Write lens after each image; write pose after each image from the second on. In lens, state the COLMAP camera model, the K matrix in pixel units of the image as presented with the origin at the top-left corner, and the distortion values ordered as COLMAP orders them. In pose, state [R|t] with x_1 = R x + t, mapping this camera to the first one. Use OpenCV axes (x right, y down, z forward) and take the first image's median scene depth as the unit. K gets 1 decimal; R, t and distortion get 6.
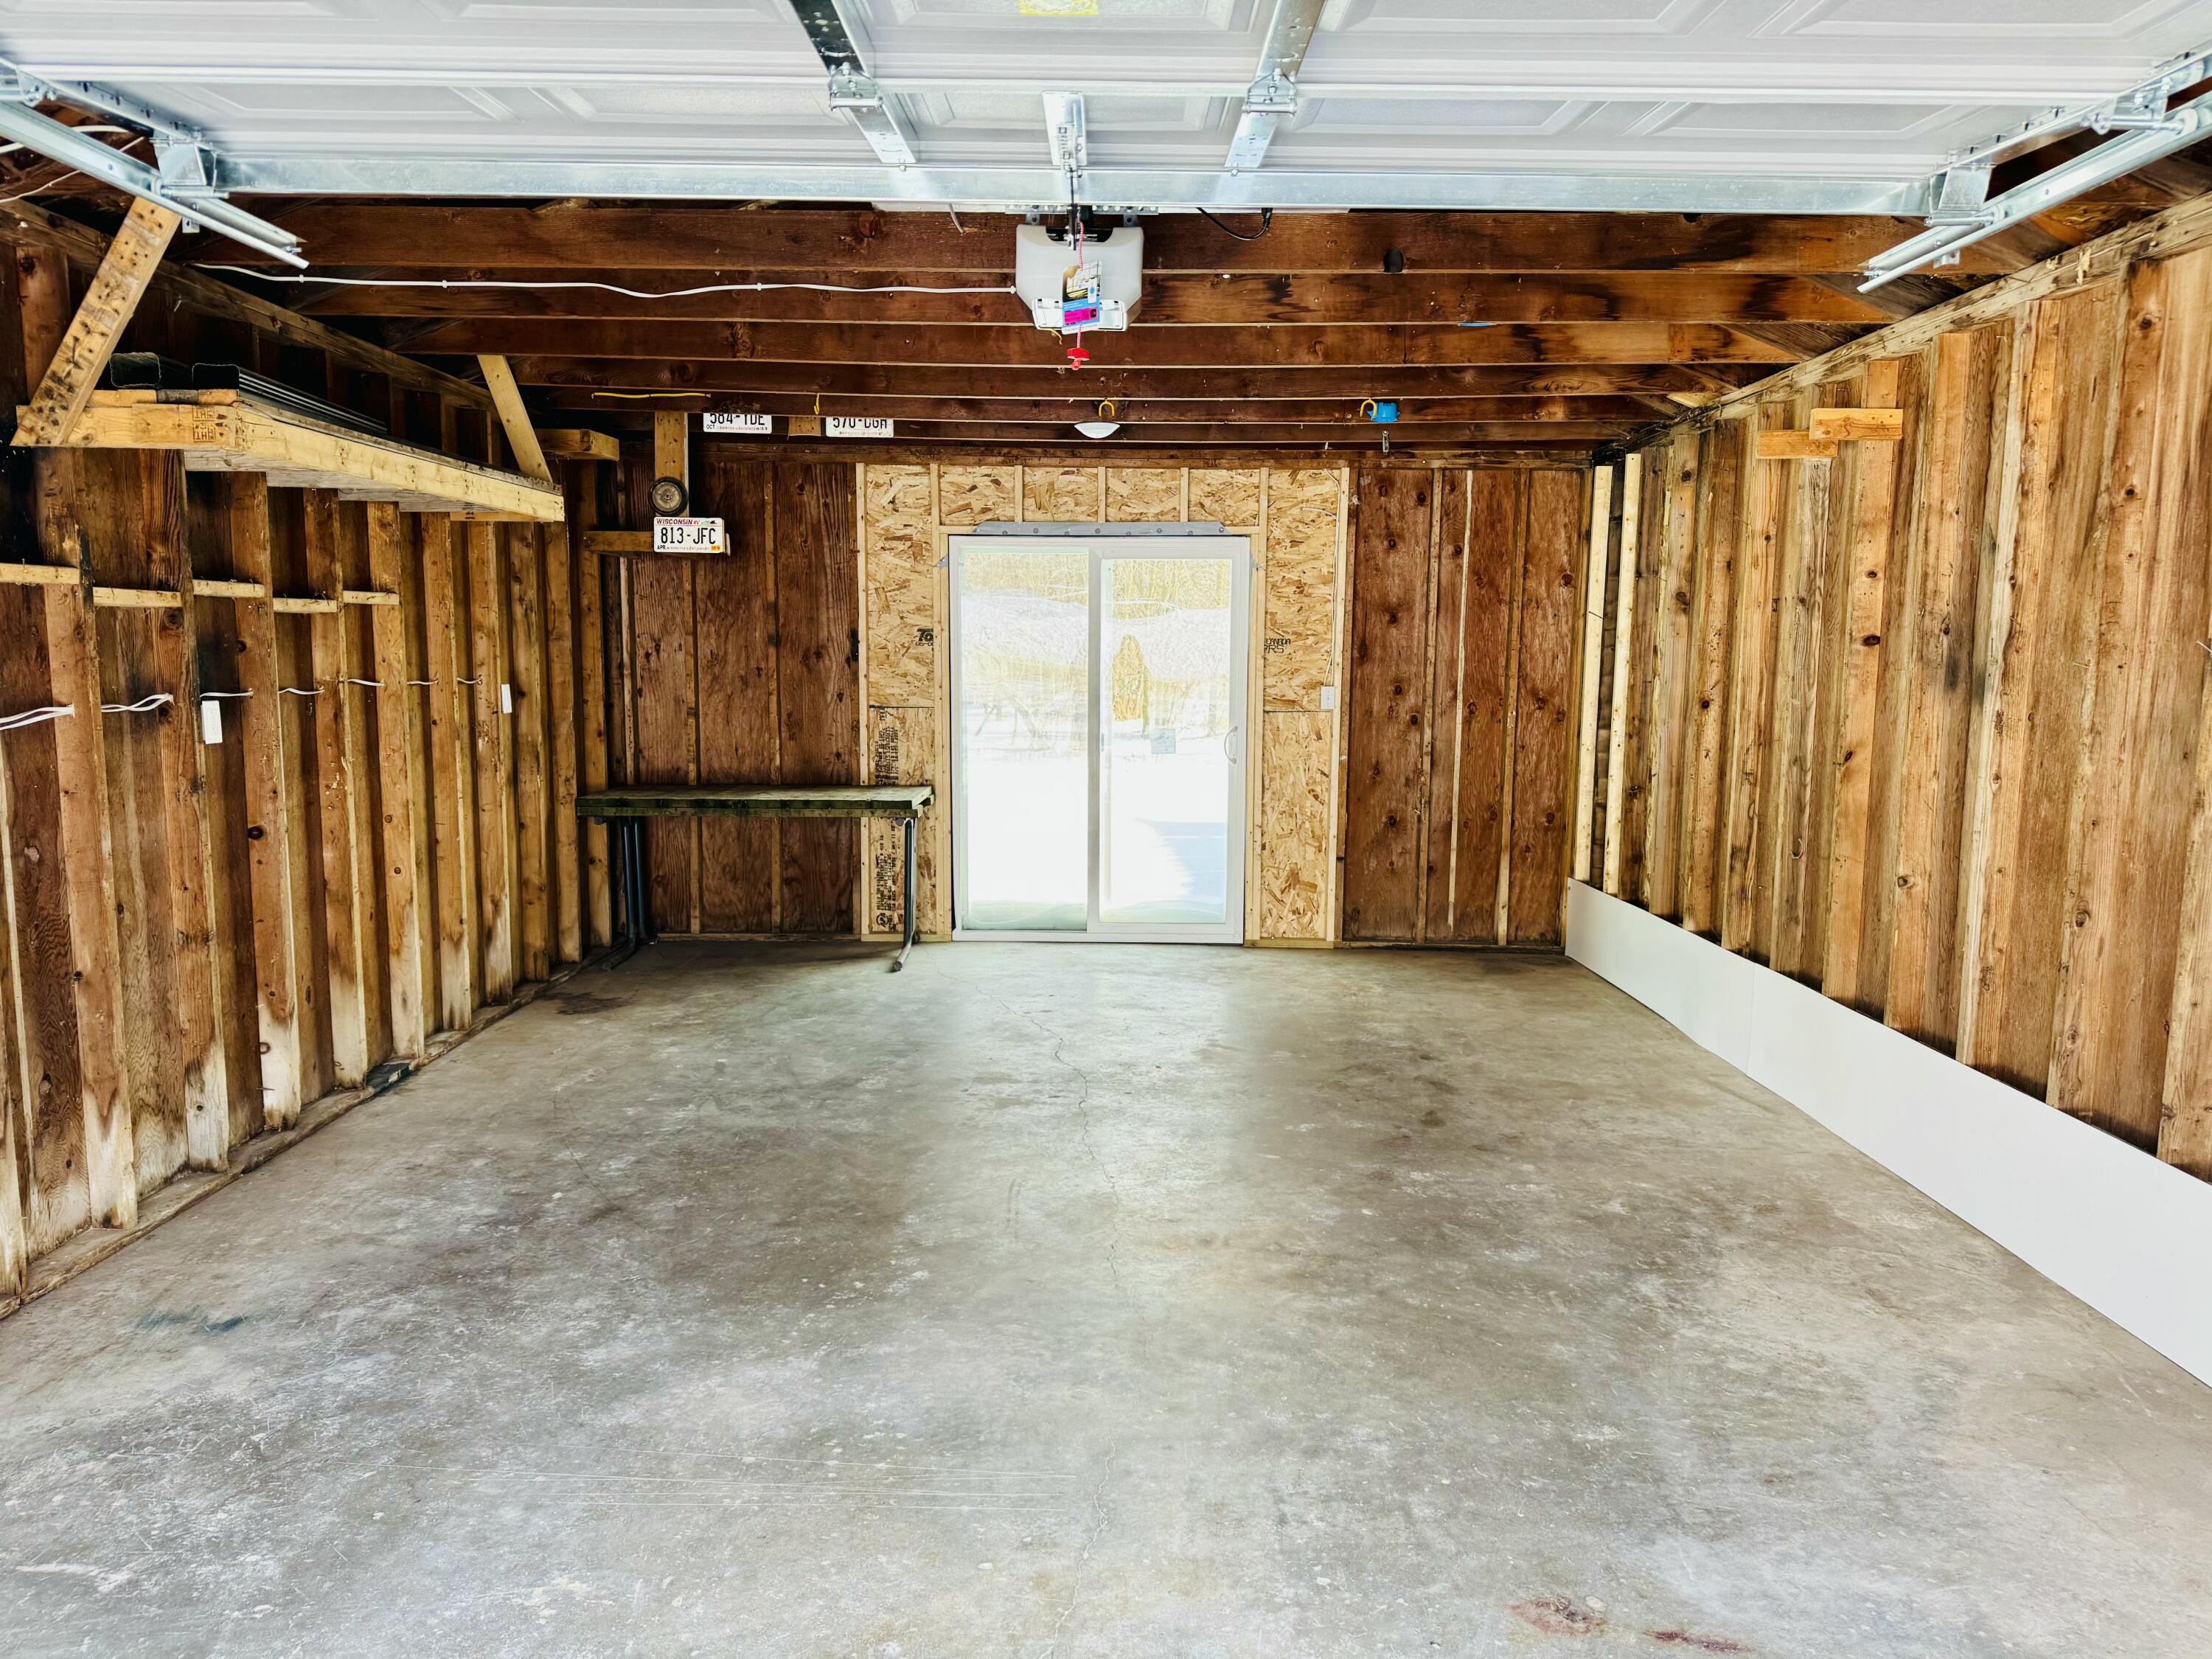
lens RADIAL K [[1544.2, 0, 1089.7], [0, 1544.2, 834.9], [0, 0, 1]] dist [0.113728, -0.000161]
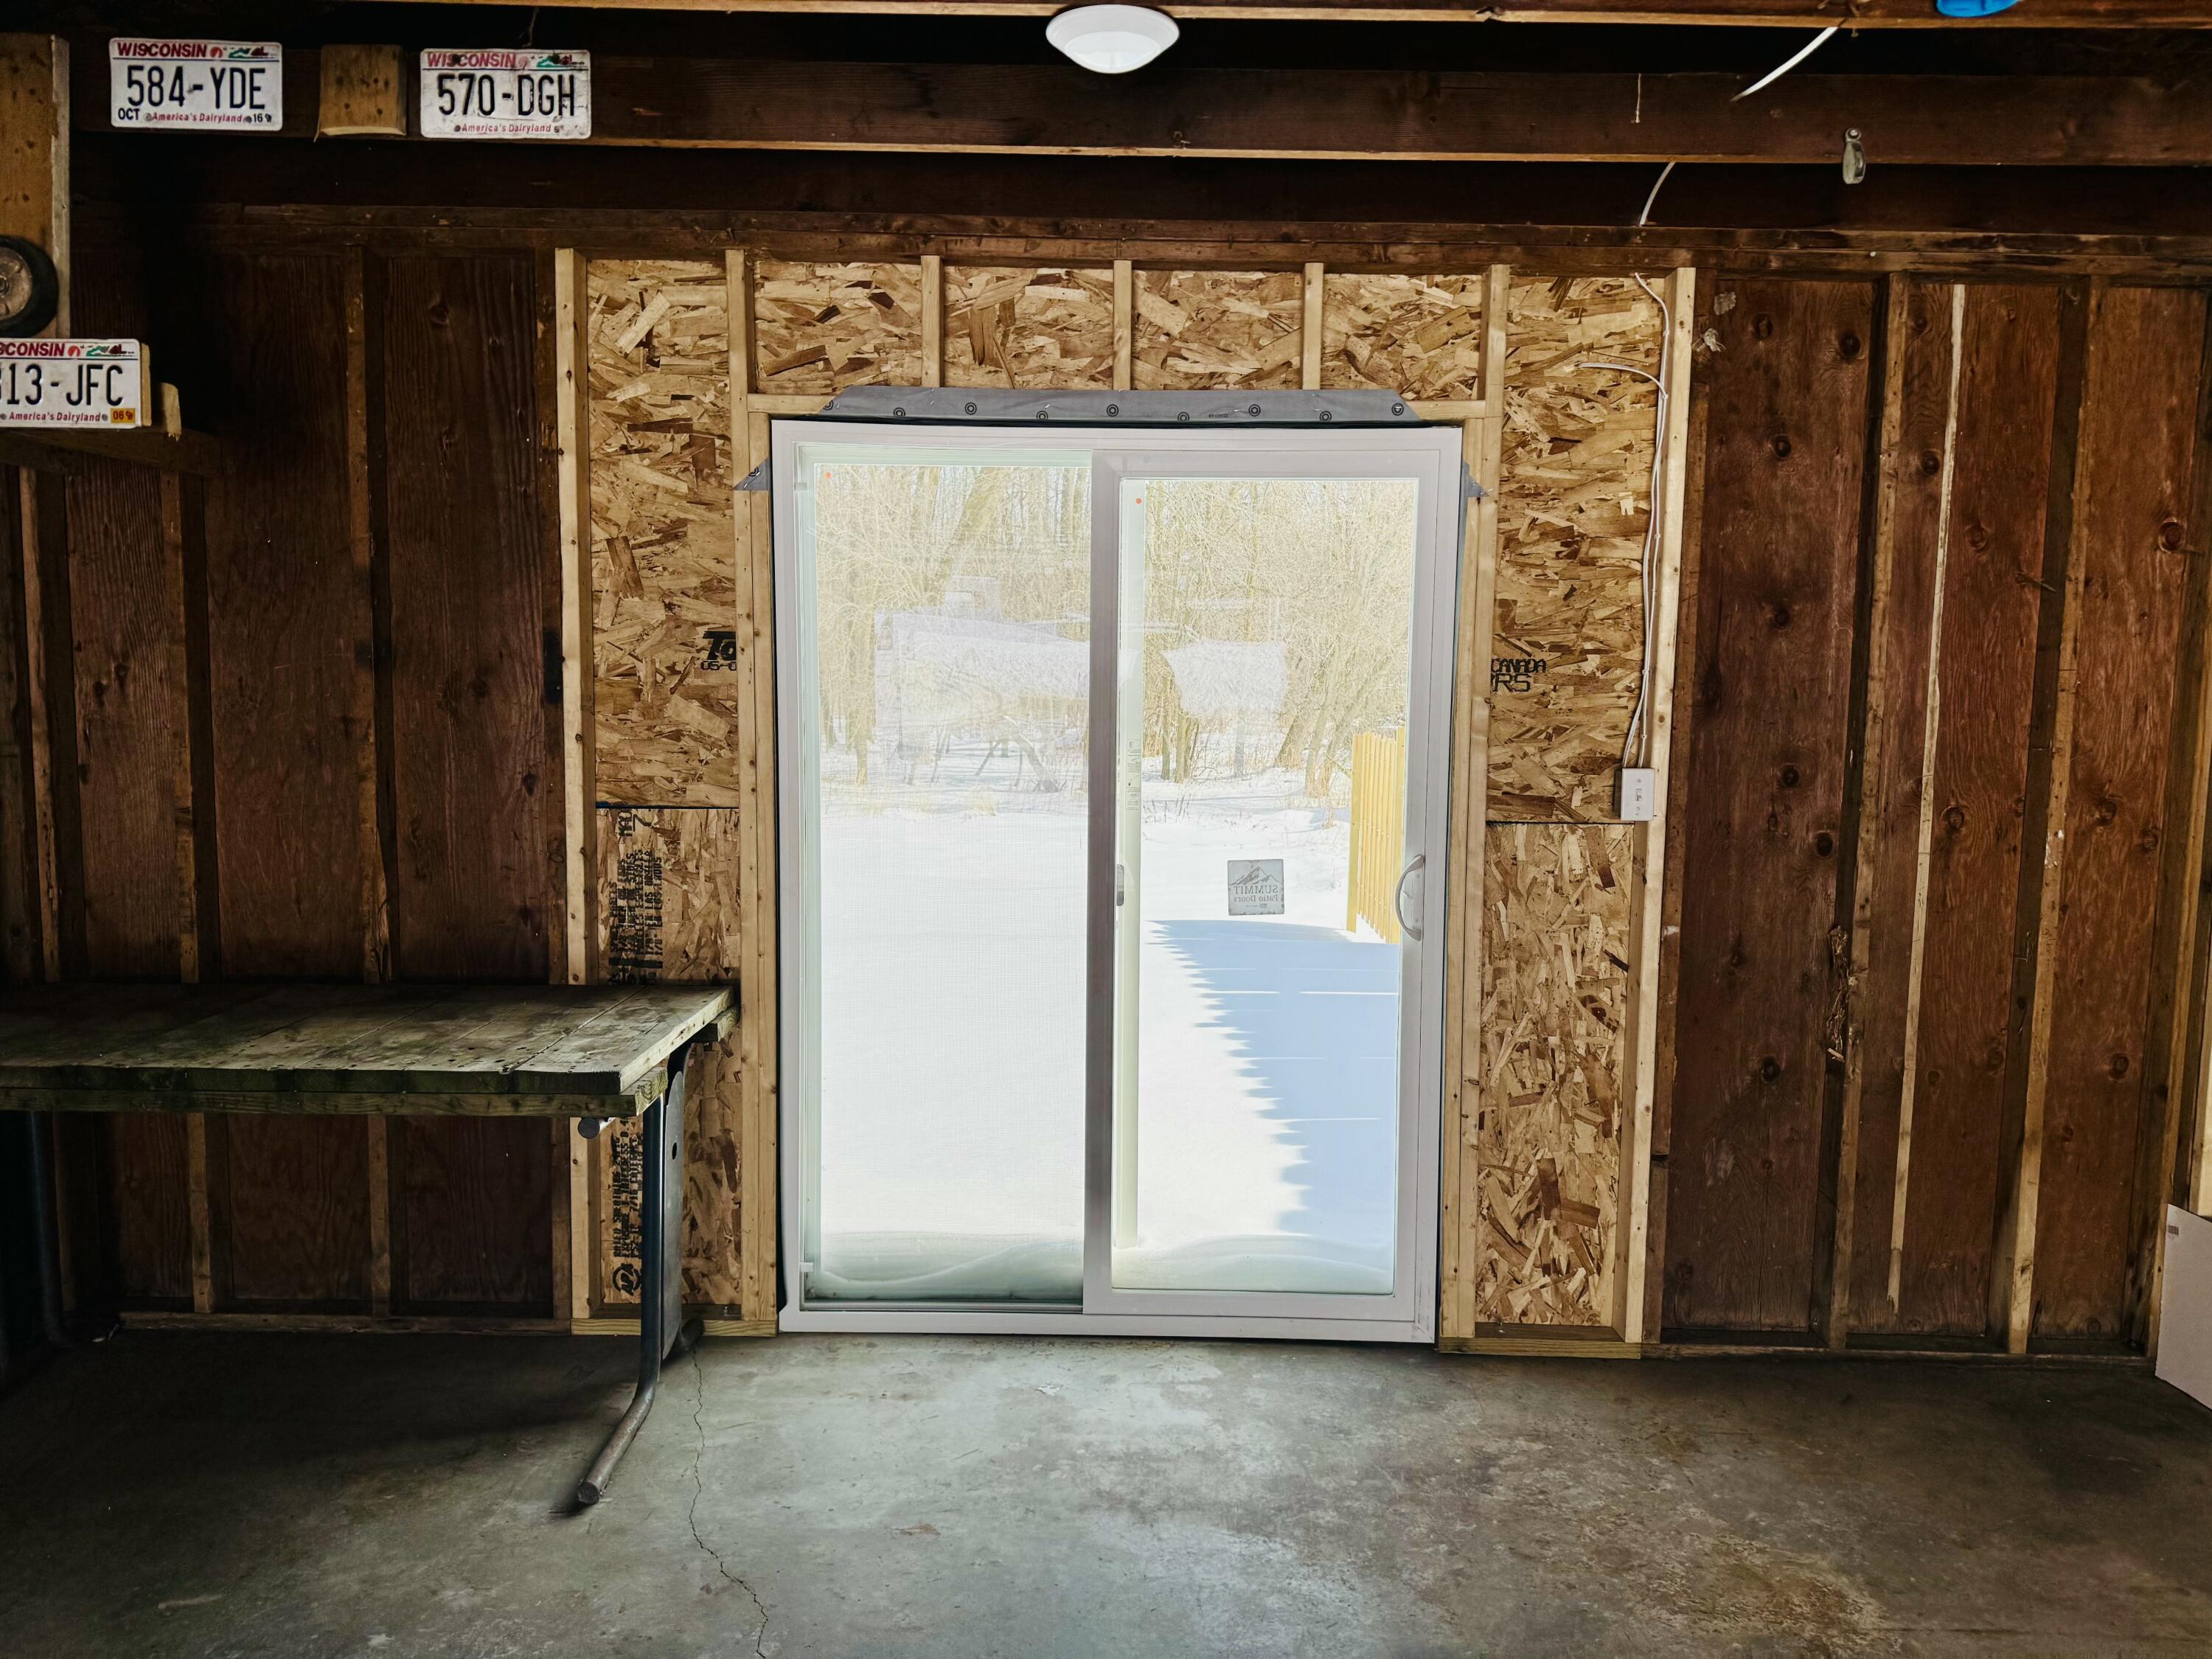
lens RADIAL K [[1568.7, 0, 1106.0], [0, 1568.7, 829.5], [0, 0, 1]] dist [0.003224, -0.002320]
pose [[0.999976, 0.006825, -0.001221, 0.004532], [-0.006852, 0.999694, -0.023760, -0.066918], [0.001059, 0.023768, 0.999717, 0.556252]]
